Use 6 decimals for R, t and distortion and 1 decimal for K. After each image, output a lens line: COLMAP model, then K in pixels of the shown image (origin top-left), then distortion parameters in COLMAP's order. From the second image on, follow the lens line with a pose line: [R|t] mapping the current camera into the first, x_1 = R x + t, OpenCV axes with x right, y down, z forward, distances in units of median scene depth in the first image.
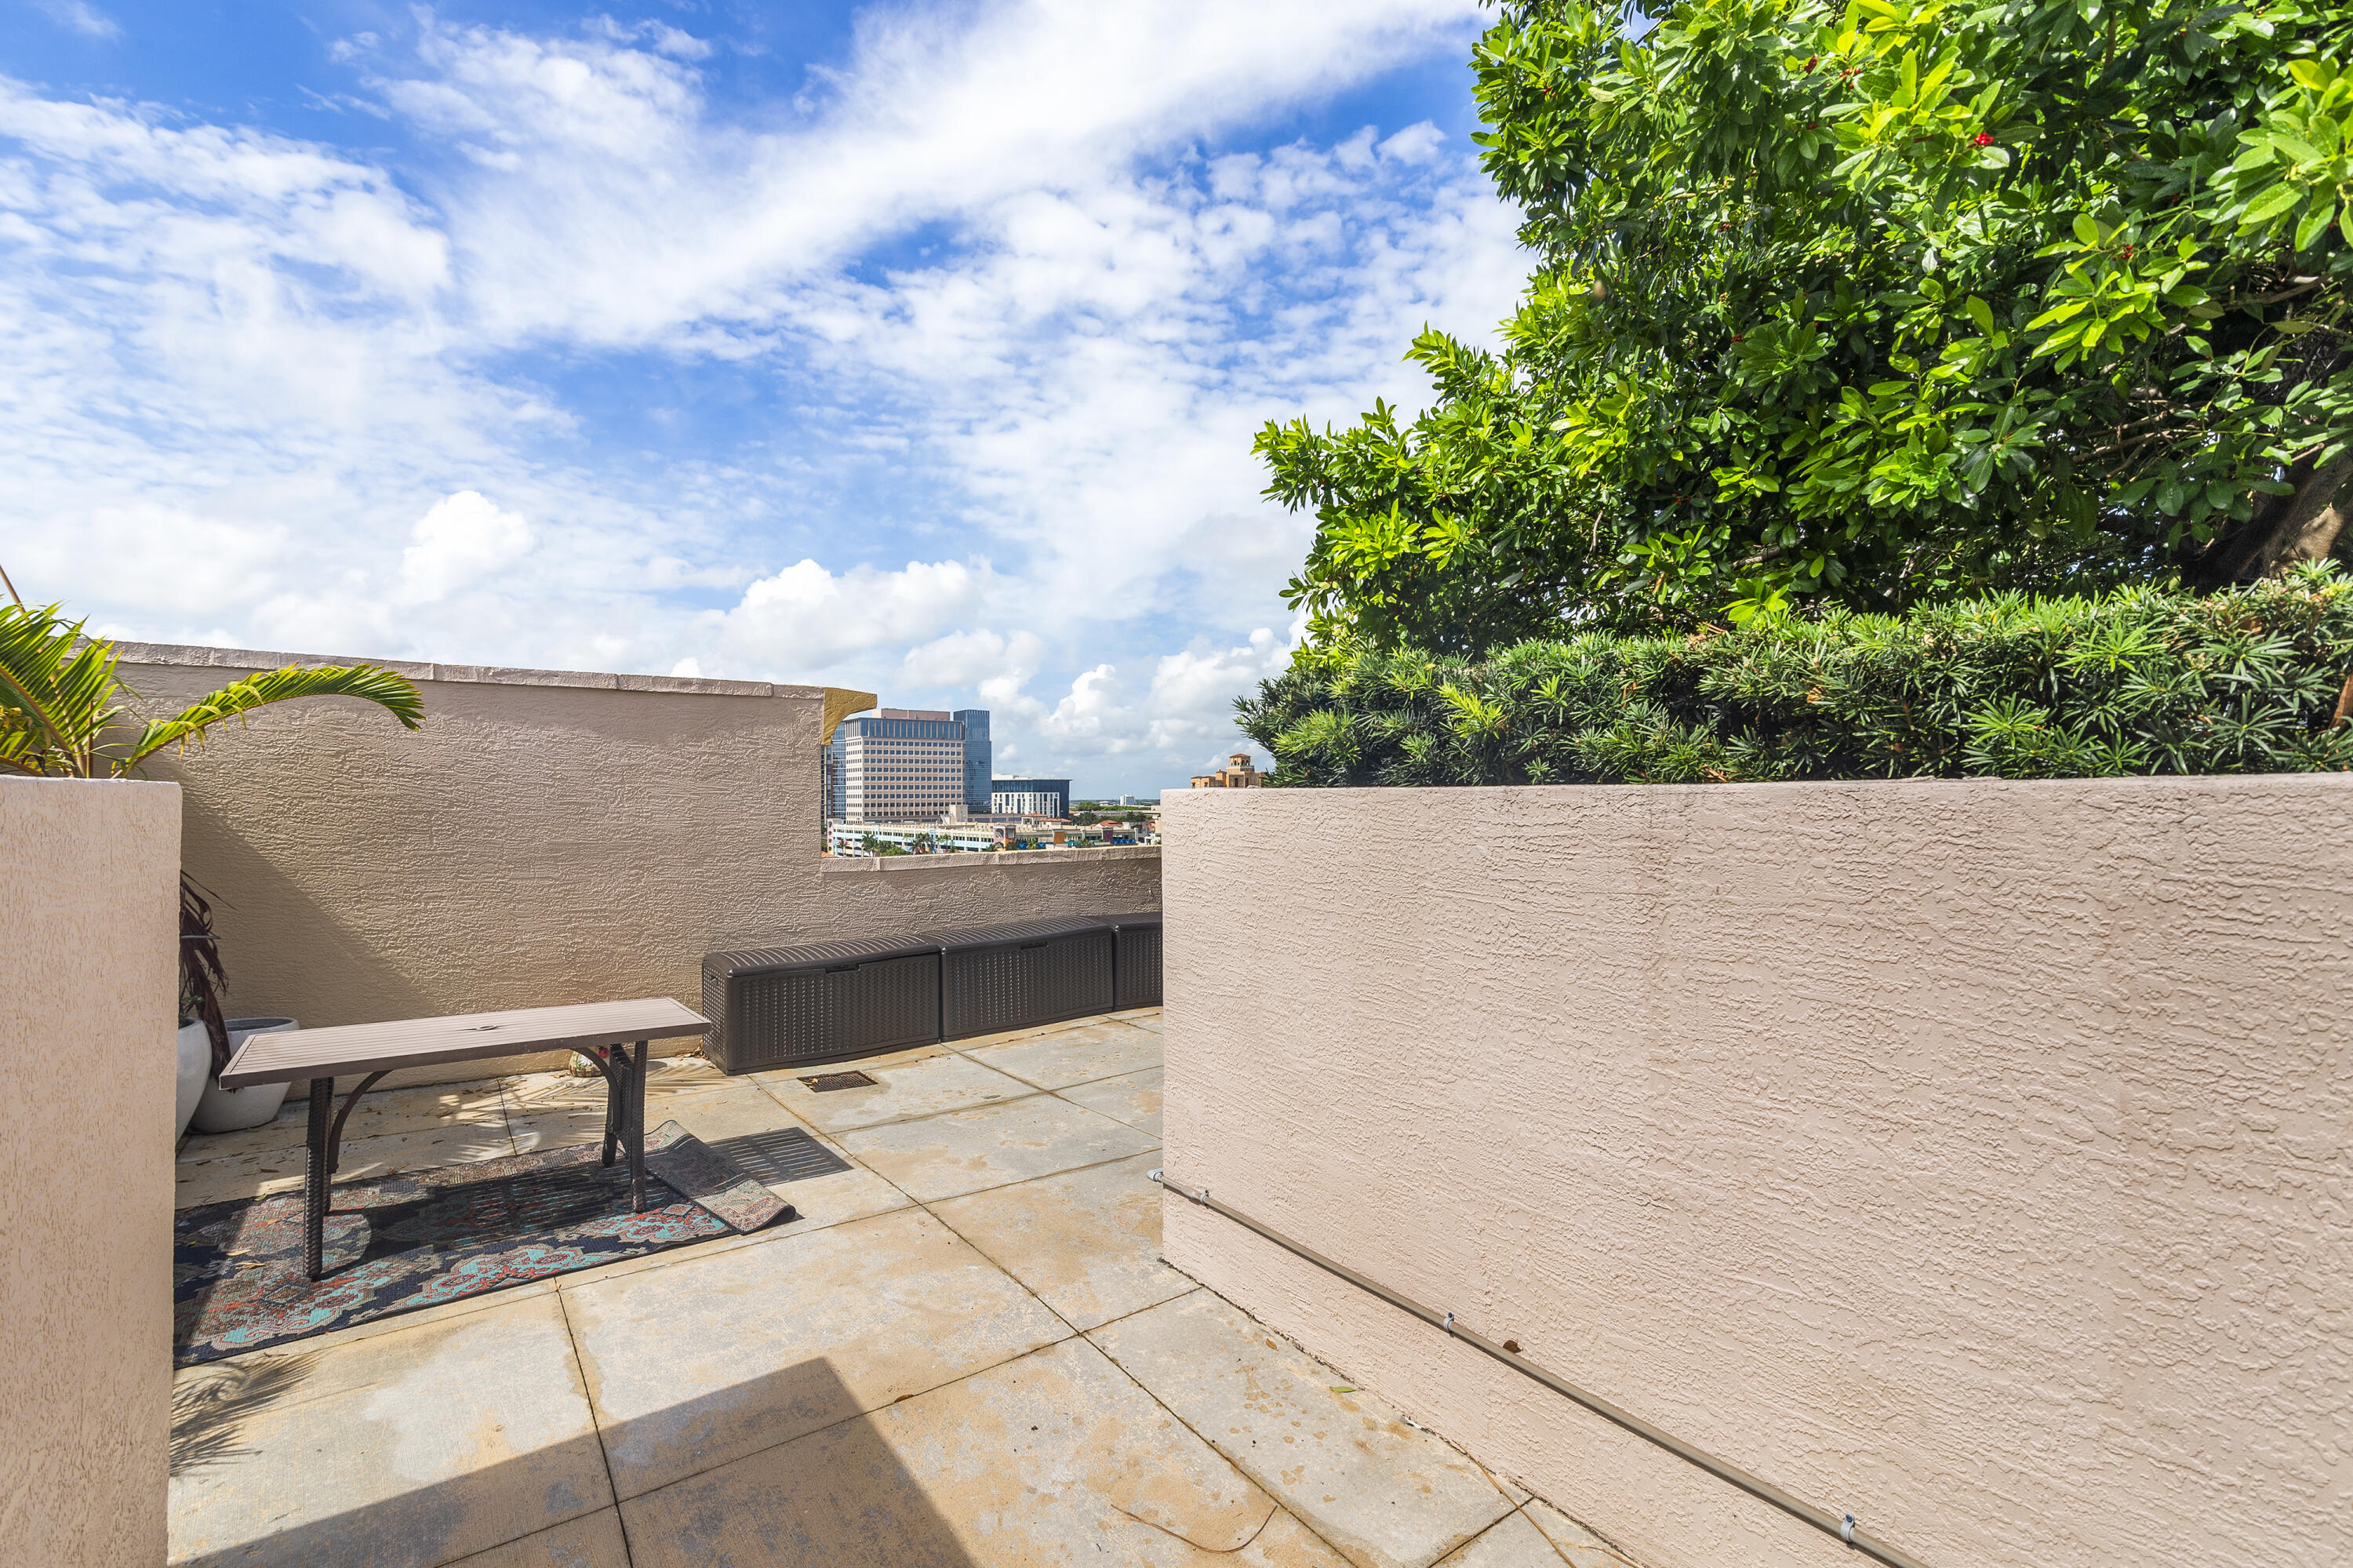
lens RADIAL K [[1052.2, 0, 1180.7], [0, 1052.2, 781.7], [0, 0, 1]] dist [0.011843, 0.000286]
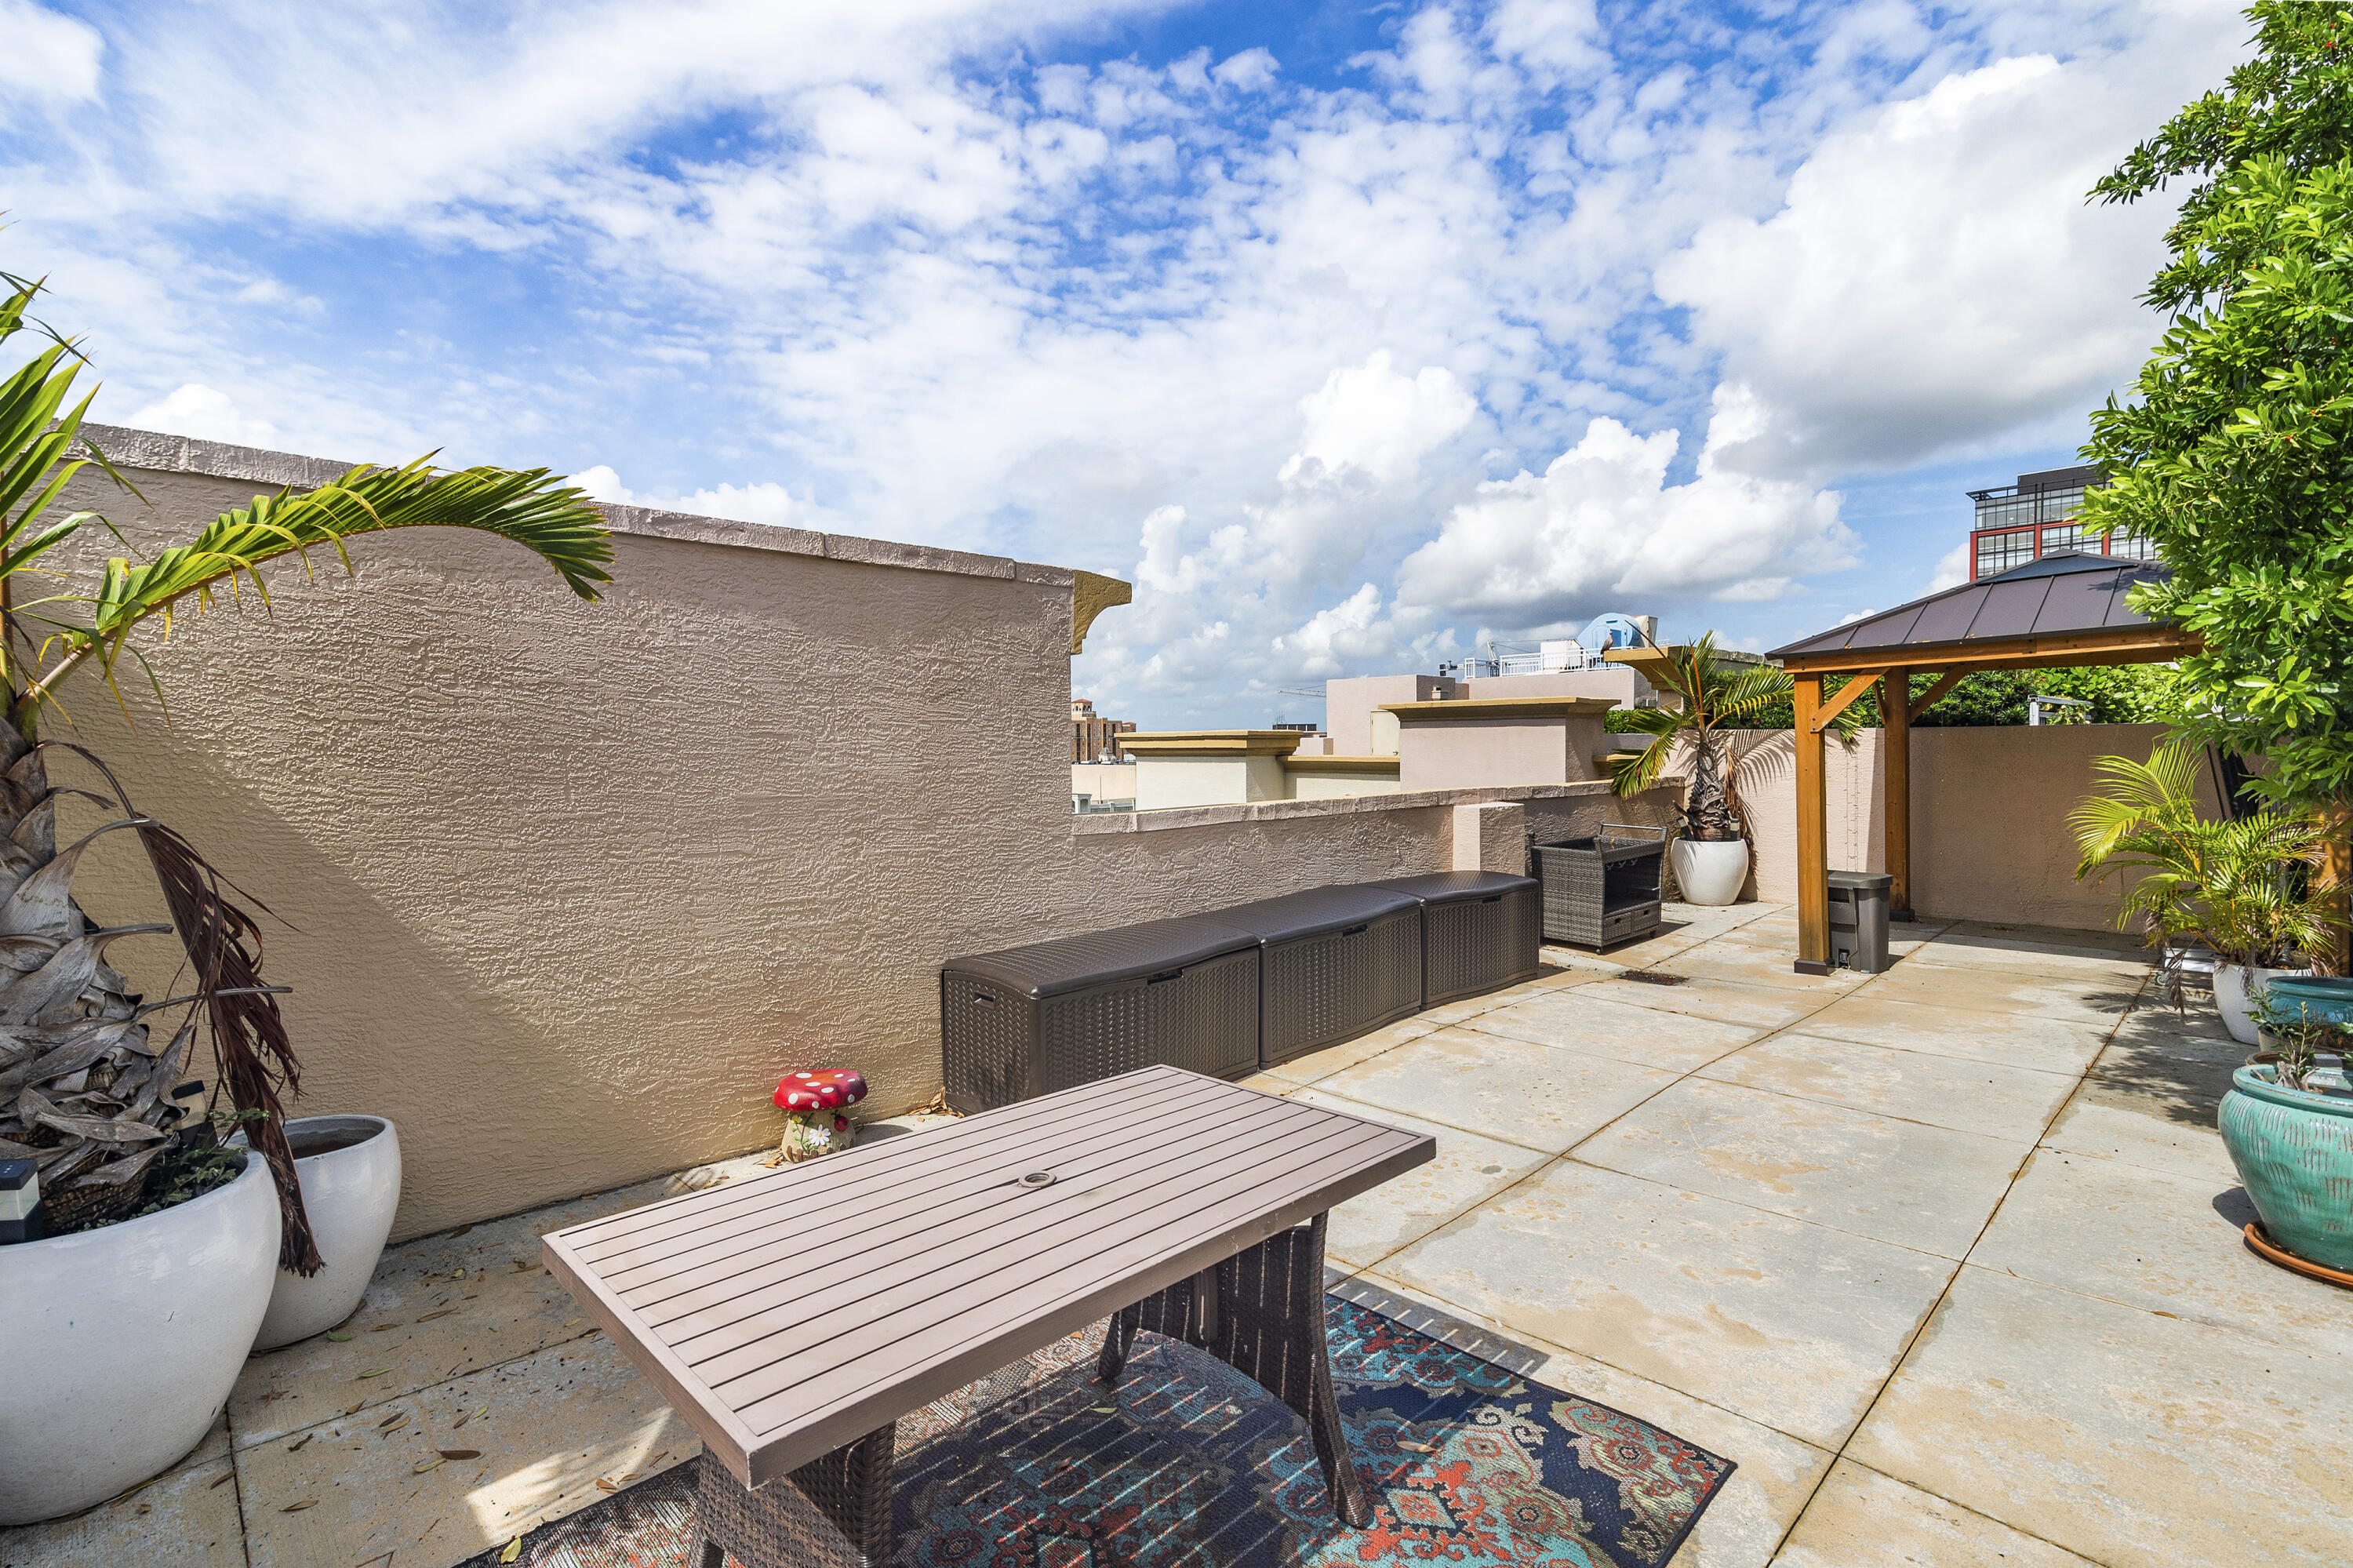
lens RADIAL K [[1072.6, 0, 1179.1], [0, 1072.6, 767.4], [0, 0, 1]] dist [0.019738, -0.000145]
pose [[0.989135, -0.005760, 0.146900, -0.468771], [0.000165, 0.999275, 0.038069, 0.017147], [-0.147013, -0.037631, 0.988418, 0.357307]]
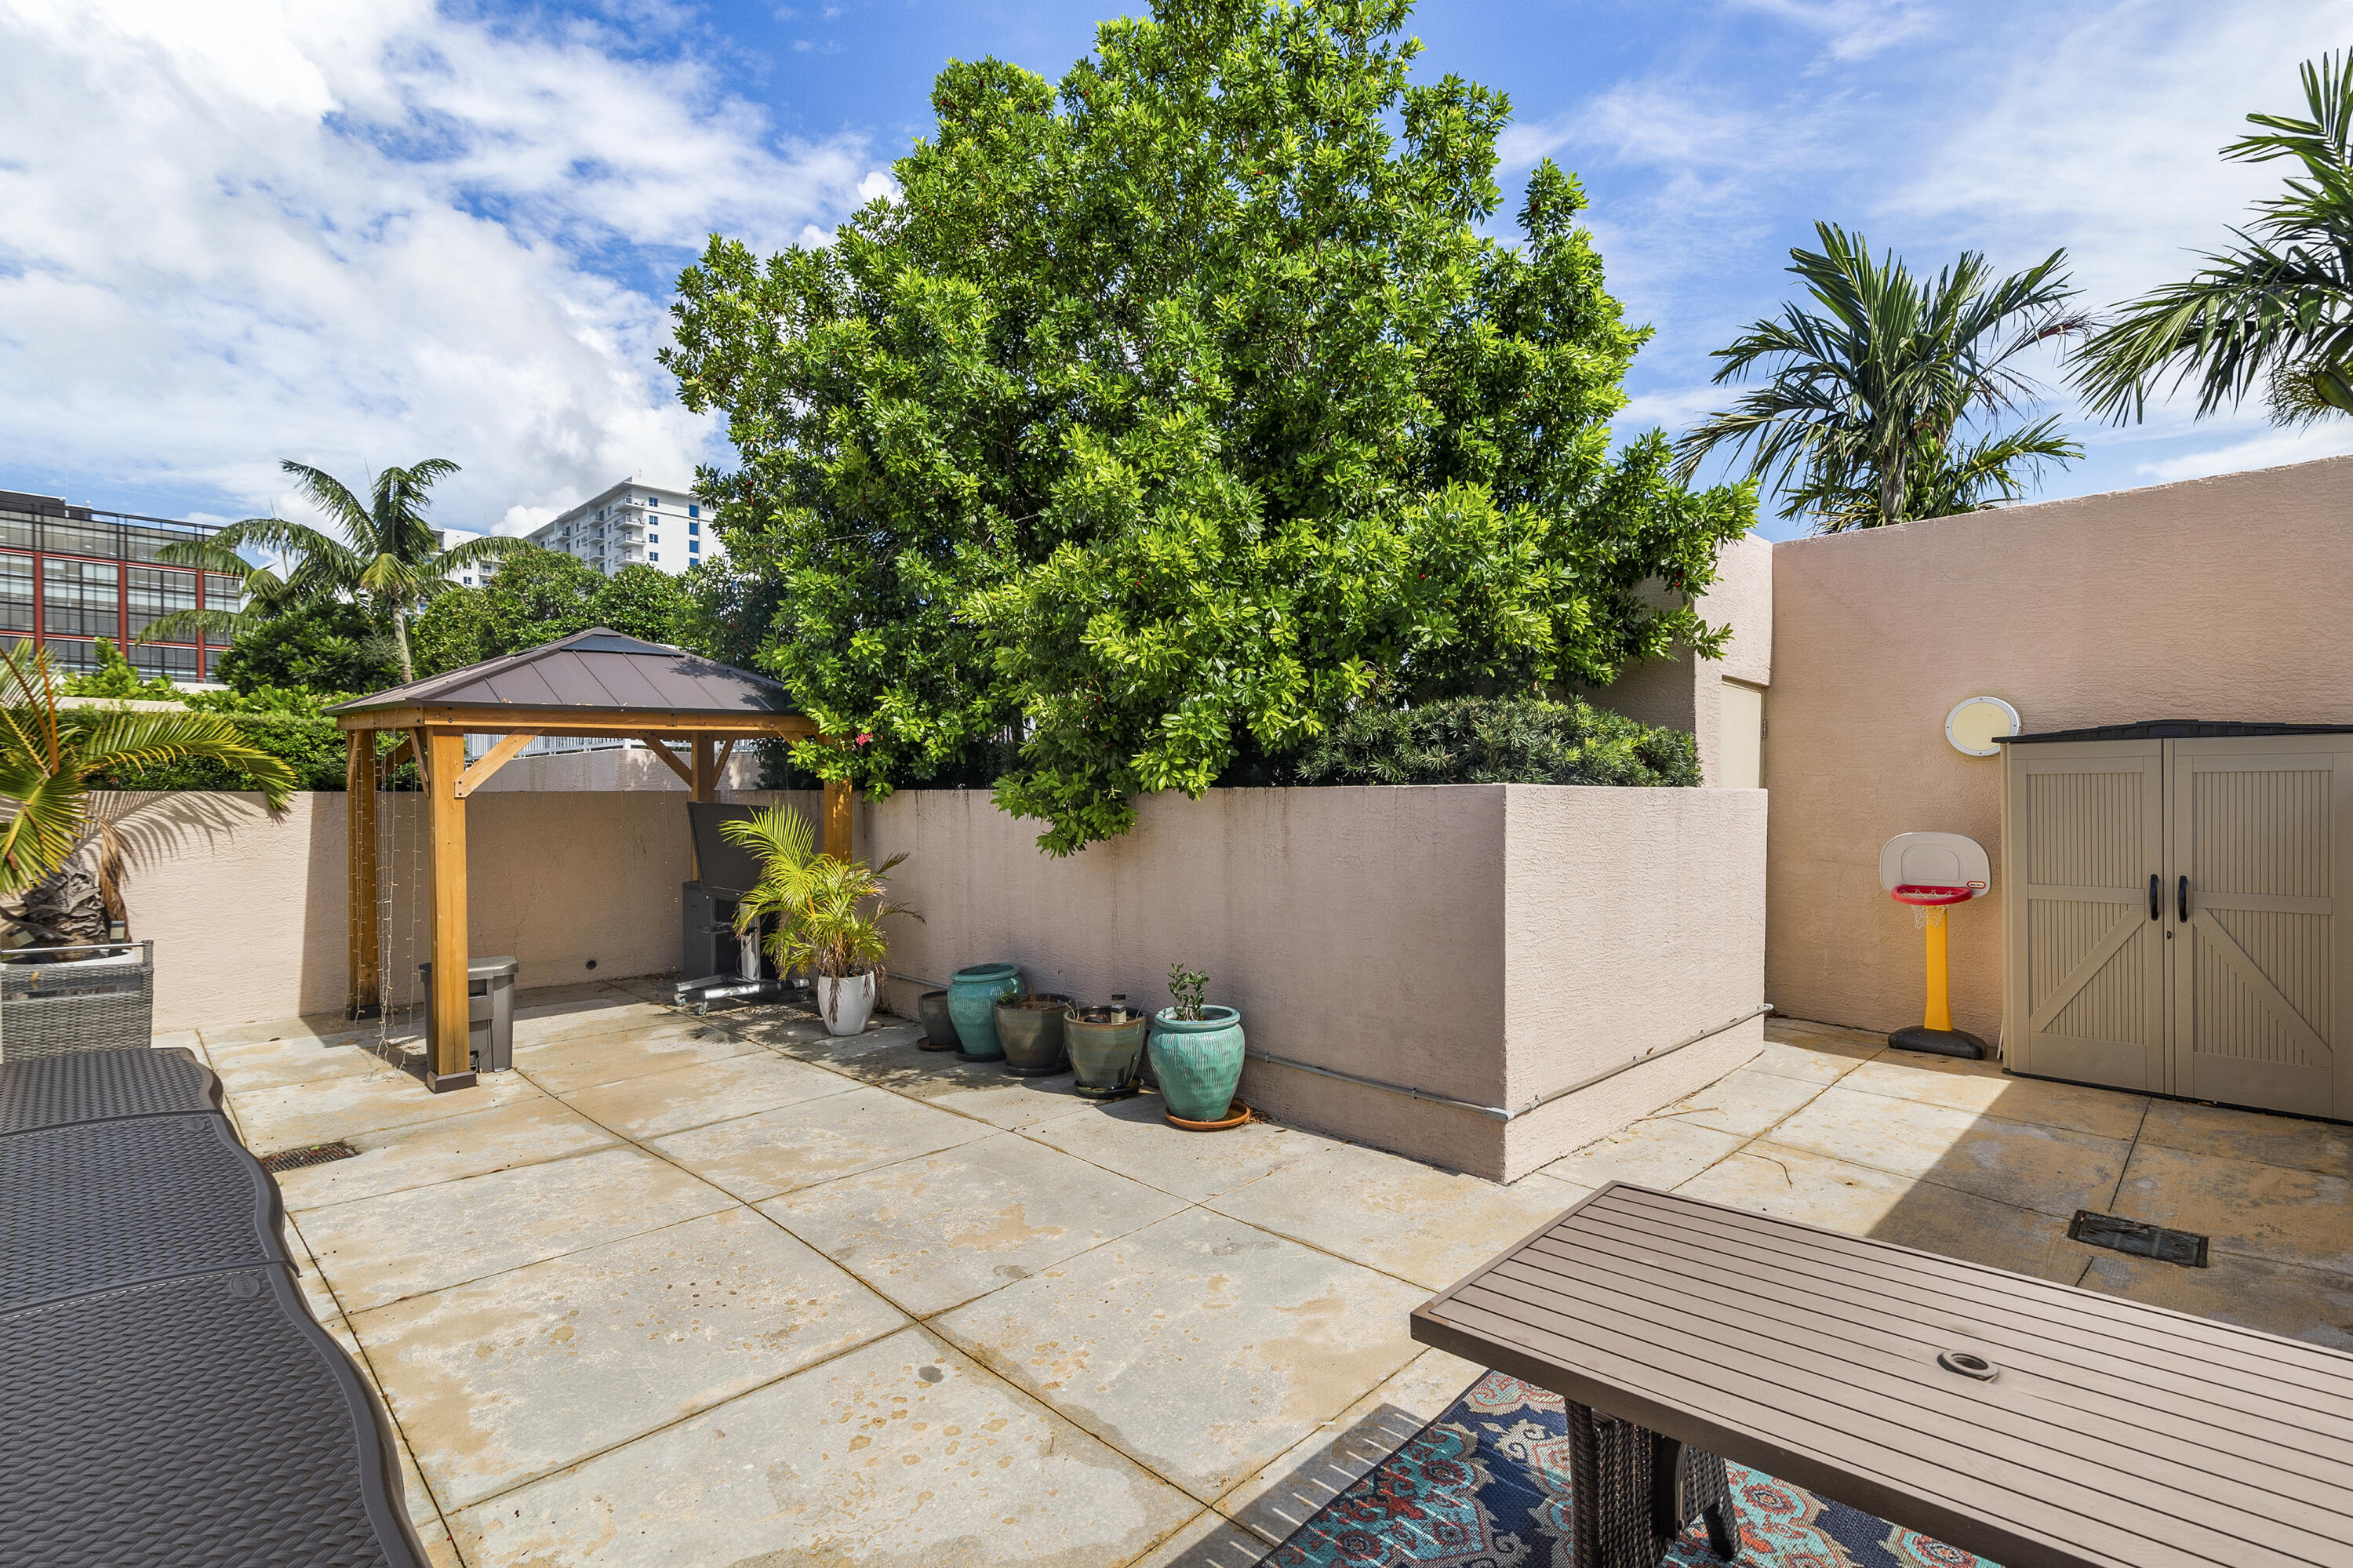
lens RADIAL K [[1100.0, 0, 1178.8], [0, 1100.0, 800.7], [0, 0, 1]] dist [0.016268, -0.000572]
pose [[-0.165638, 0.001930, 0.986185, -0.717014], [-0.014597, 0.999884, -0.004408, 0.022420], [-0.986079, -0.015125, -0.165590, 0.962587]]
